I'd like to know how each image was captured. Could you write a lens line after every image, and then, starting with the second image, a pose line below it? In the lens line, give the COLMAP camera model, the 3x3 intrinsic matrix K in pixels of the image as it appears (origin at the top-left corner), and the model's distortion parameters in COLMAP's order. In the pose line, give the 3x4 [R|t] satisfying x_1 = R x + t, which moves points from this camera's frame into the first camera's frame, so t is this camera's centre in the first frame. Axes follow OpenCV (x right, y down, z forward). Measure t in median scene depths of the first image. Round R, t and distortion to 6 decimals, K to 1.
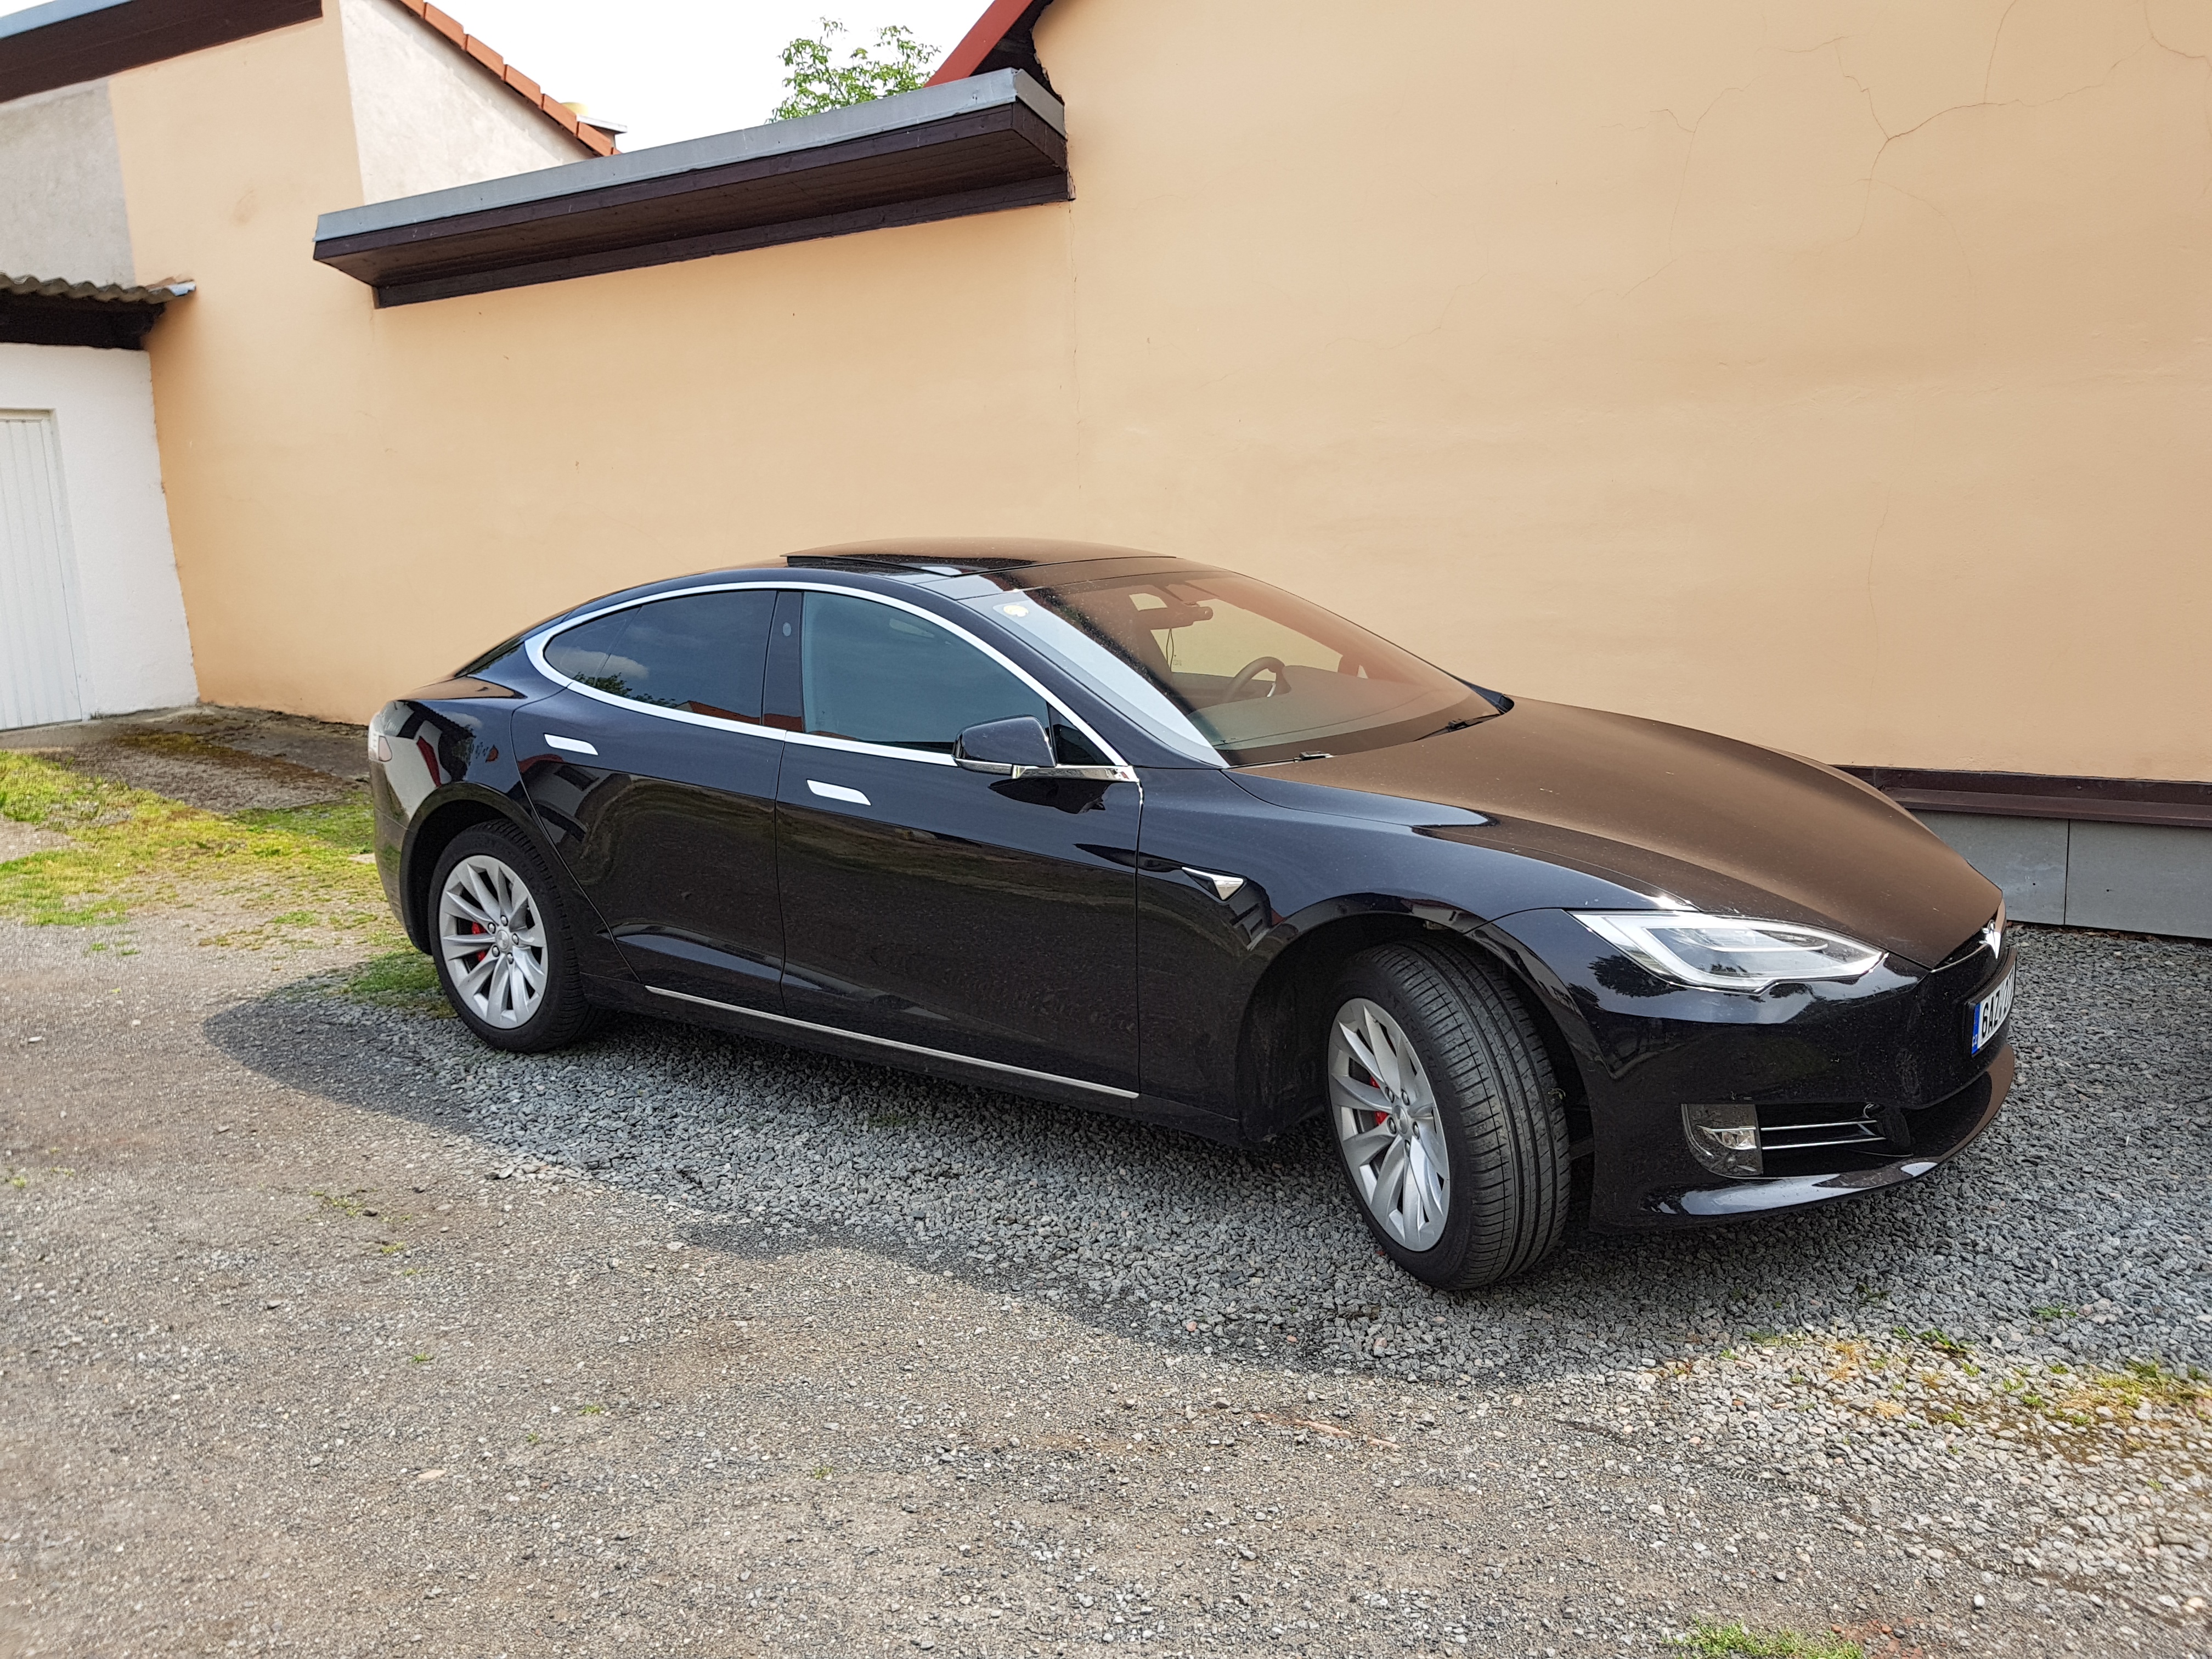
lens RADIAL K [[1755.1, 0, 1106.0], [0, 1755.1, 829.5], [0, 0, 1]] dist [-0.007500, -0.003594]
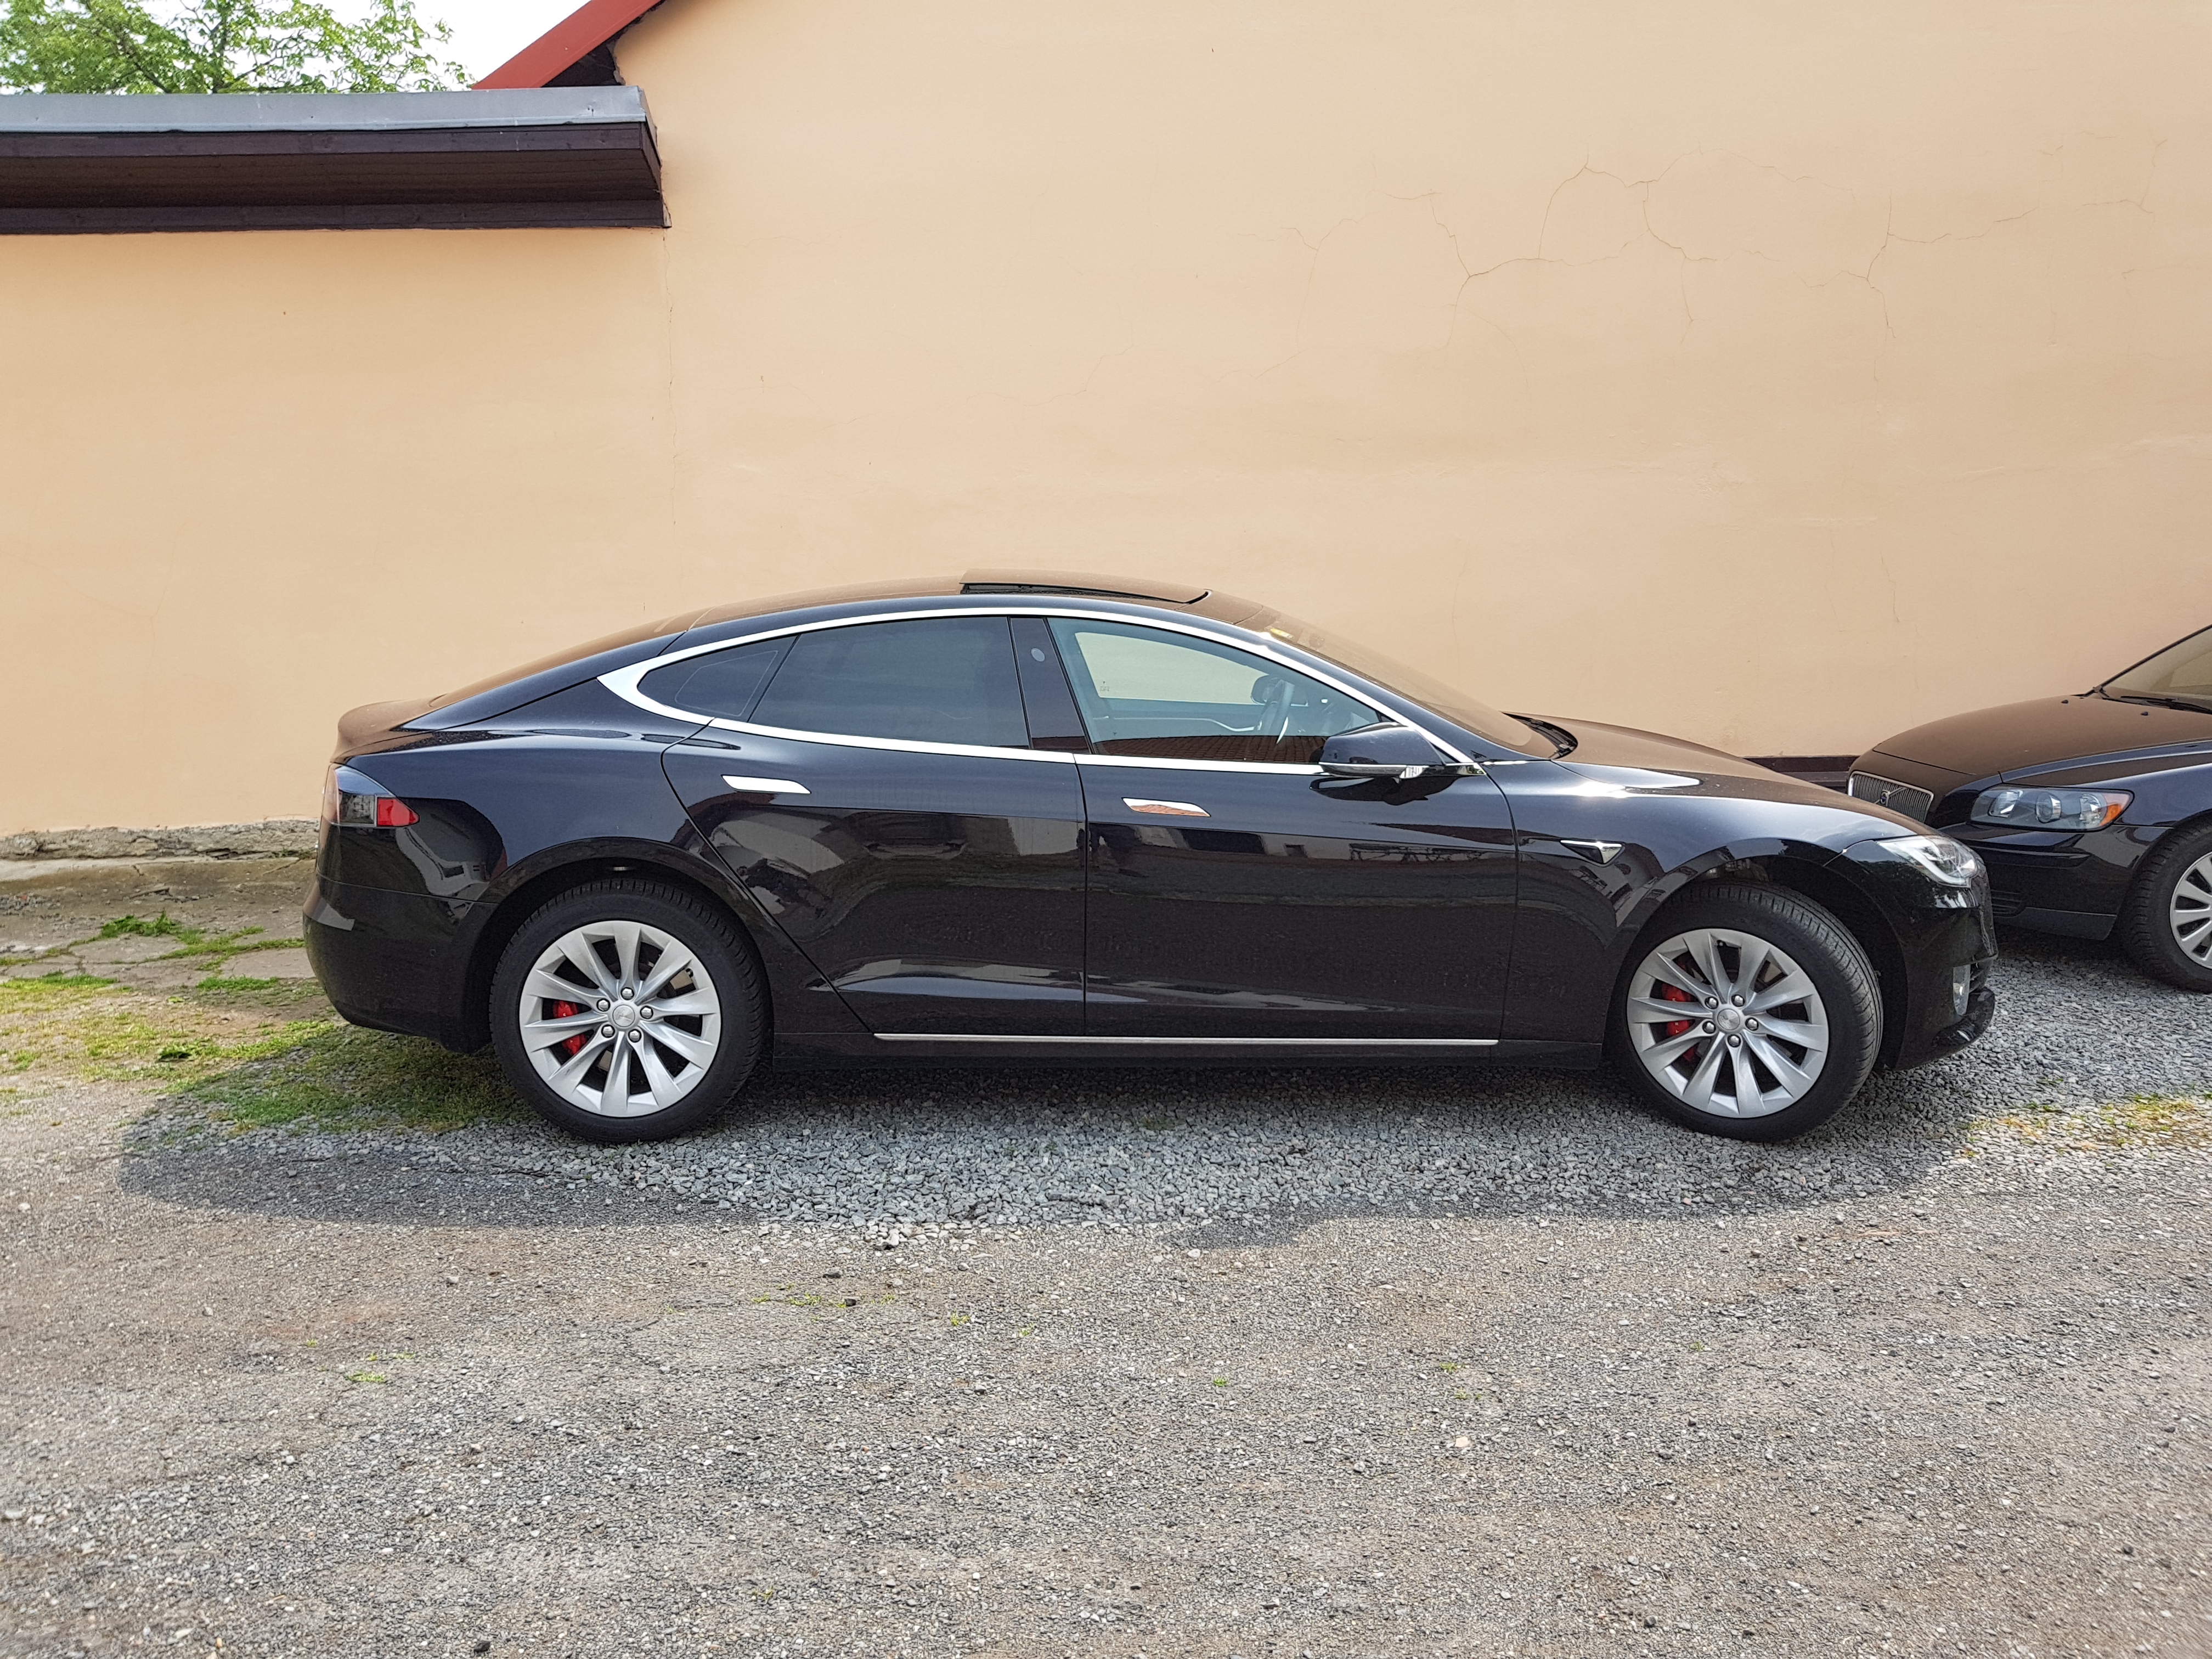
lens RADIAL K [[1755.1, 0, 1106.0], [0, 1755.1, 829.5], [0, 0, 1]] dist [-0.007500, -0.003594]
pose [[0.808867, -0.068113, 0.584034, -0.678861], [0.086000, 0.996291, -0.002915, -0.007053], [-0.581669, 0.052584, 0.811724, 0.150285]]
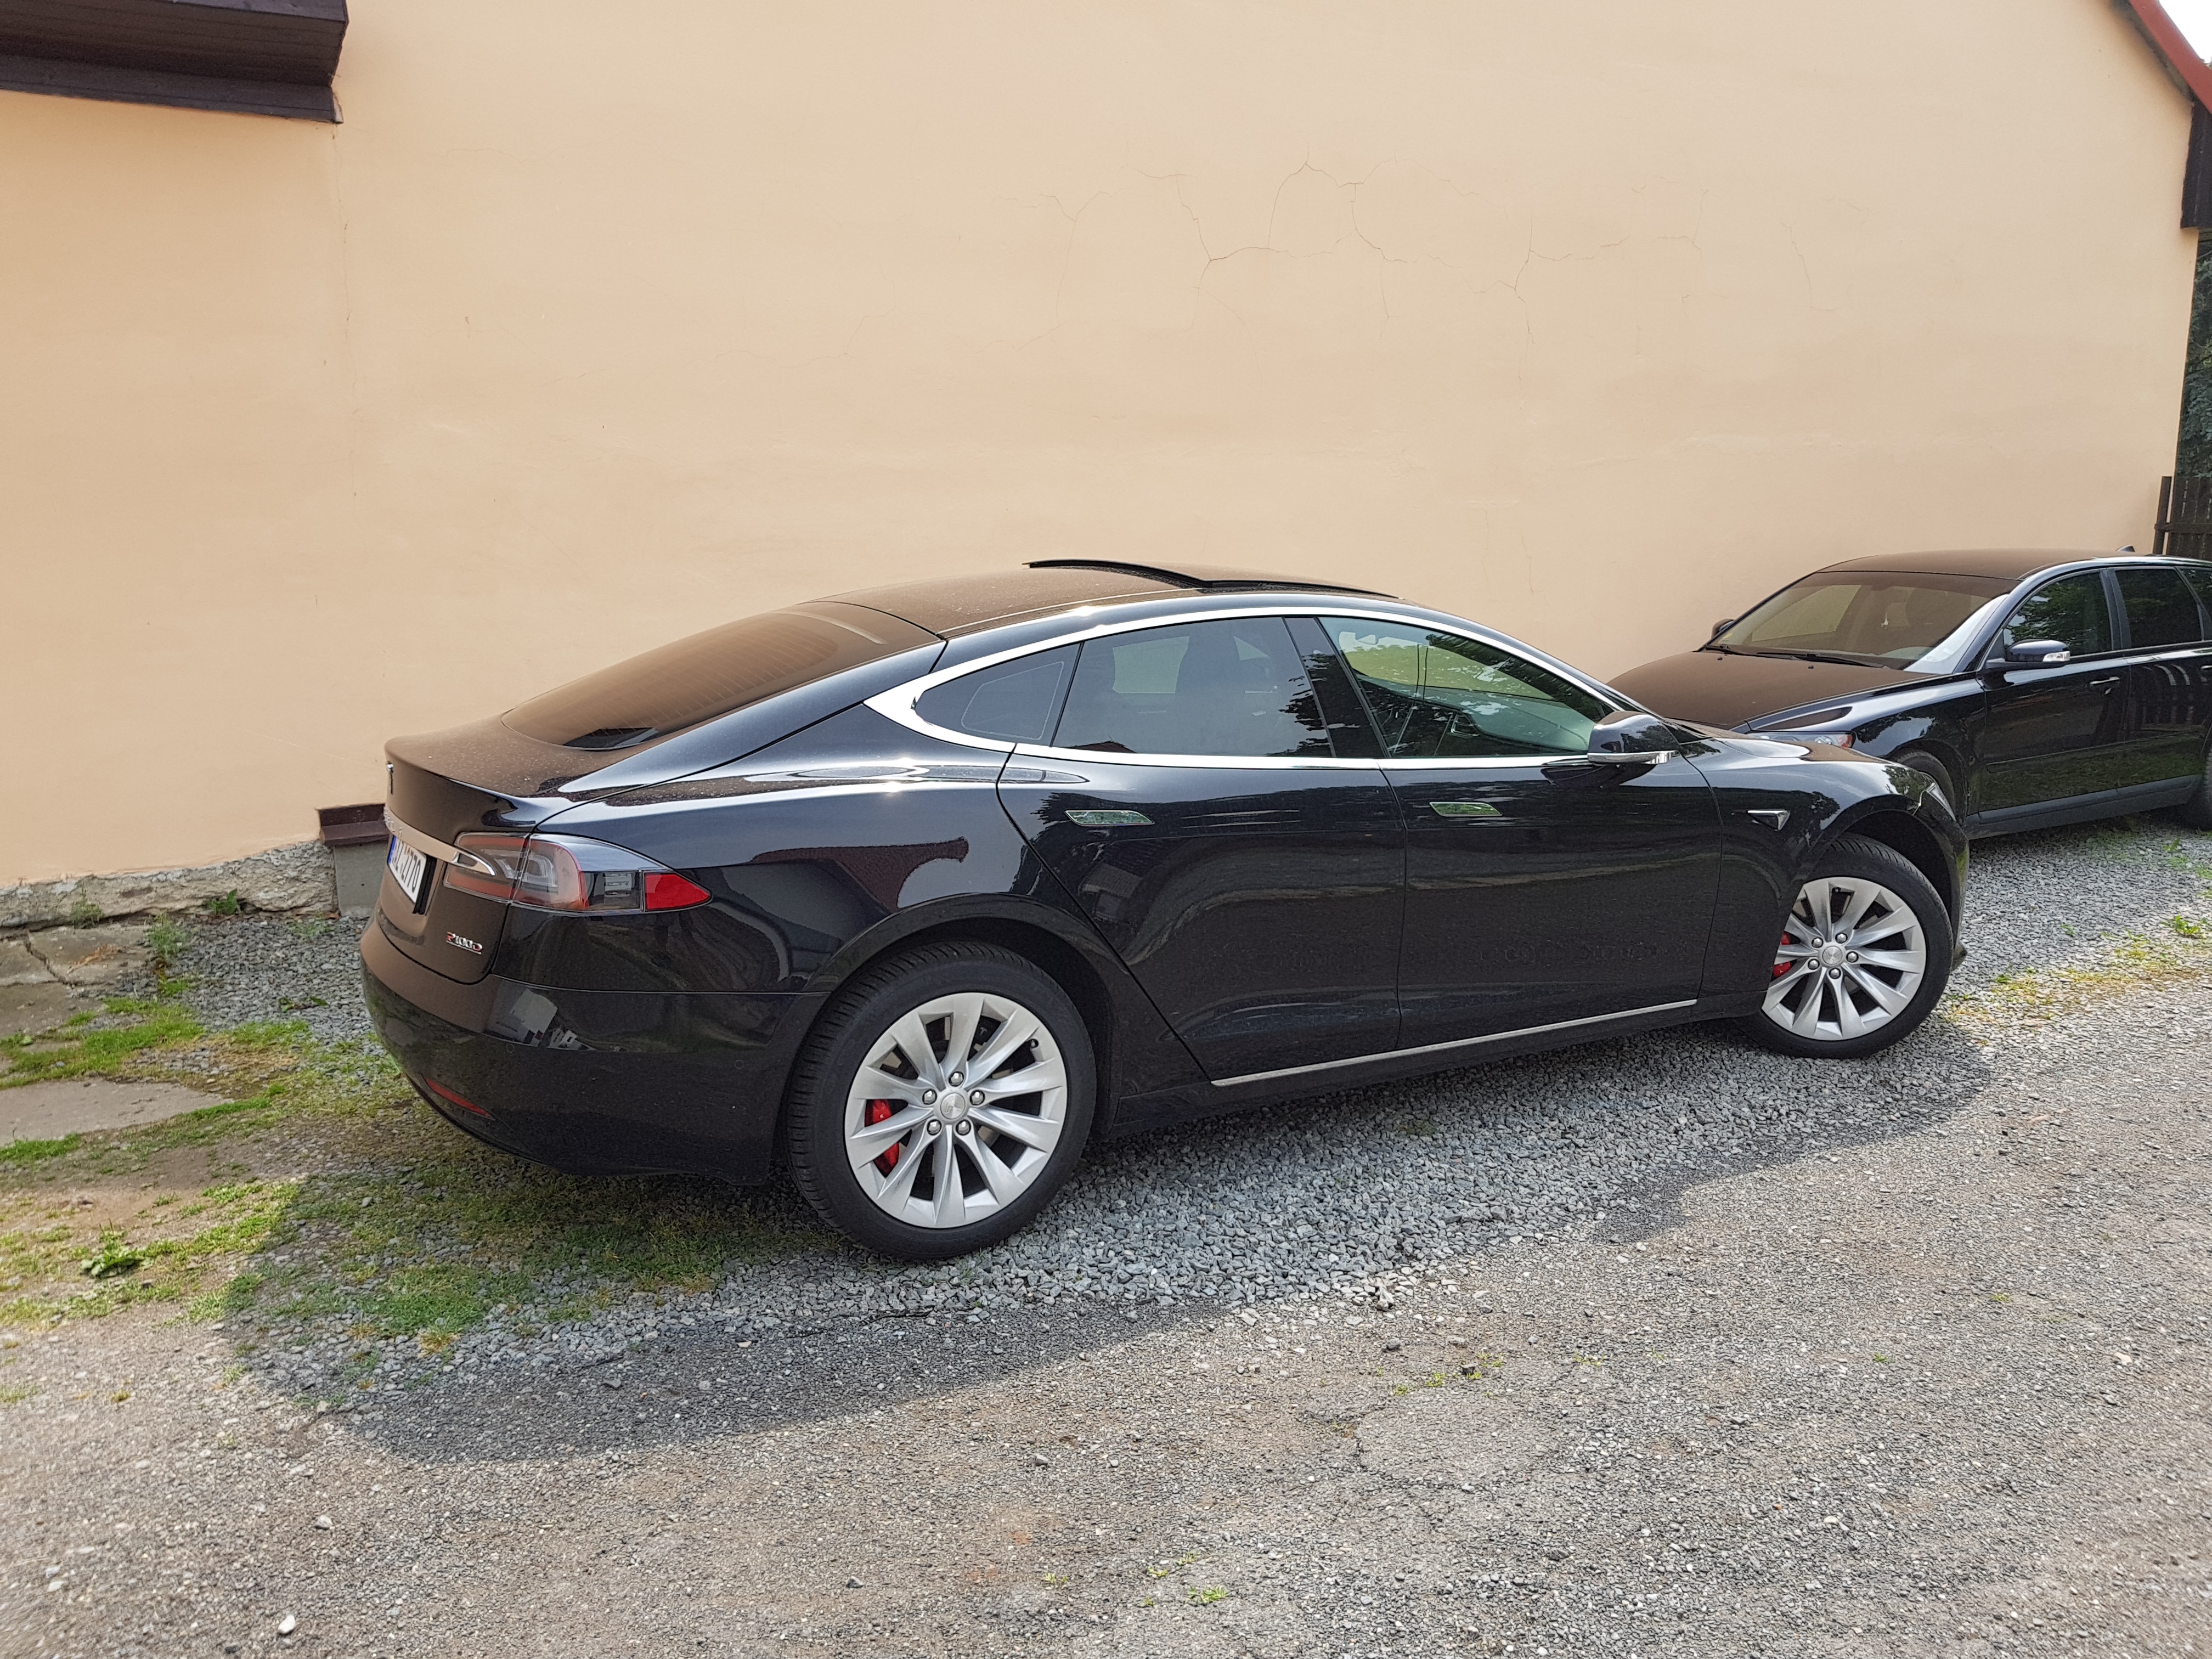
lens RADIAL K [[1755.1, 0, 1106.0], [0, 1755.1, 829.5], [0, 0, 1]] dist [-0.007500, -0.003594]
pose [[0.416976, -0.135385, 0.898778, -0.994311], [0.147372, 0.985830, 0.080127, -0.103855], [-0.896891, 0.099044, 0.431019, 0.639092]]
